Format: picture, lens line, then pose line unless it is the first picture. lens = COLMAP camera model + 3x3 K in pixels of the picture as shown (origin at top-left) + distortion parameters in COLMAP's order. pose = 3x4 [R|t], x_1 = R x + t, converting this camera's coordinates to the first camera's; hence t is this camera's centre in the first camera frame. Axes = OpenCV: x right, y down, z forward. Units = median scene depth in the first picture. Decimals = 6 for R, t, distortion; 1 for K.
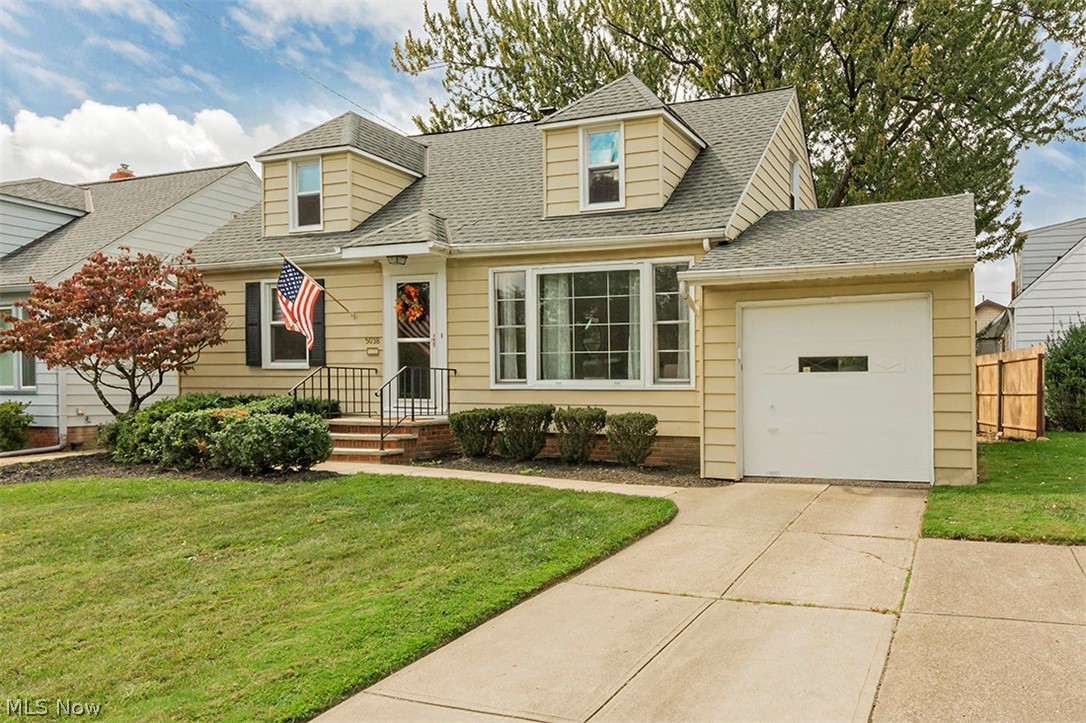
lens RADIAL K [[691.3, 0, 543.2], [0, 691.3, 363.1], [0, 0, 1]] dist [-0.002024, -0.000286]
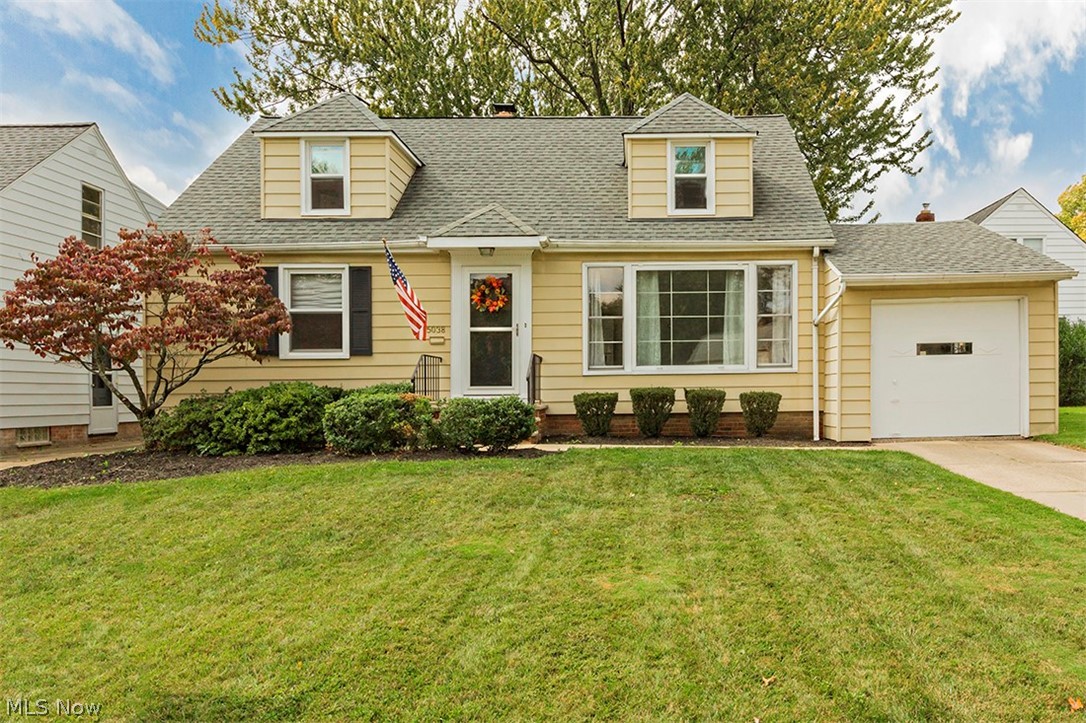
lens RADIAL K [[718.8, 0, 542.9], [0, 718.8, 360.5], [0, 0, 1]] dist [0.004633, -0.000456]
pose [[0.957034, -0.002075, 0.289968, -0.476541], [0.002060, 0.999998, 0.000356, 0.014447], [-0.289968, 0.000257, 0.957036, -0.054033]]
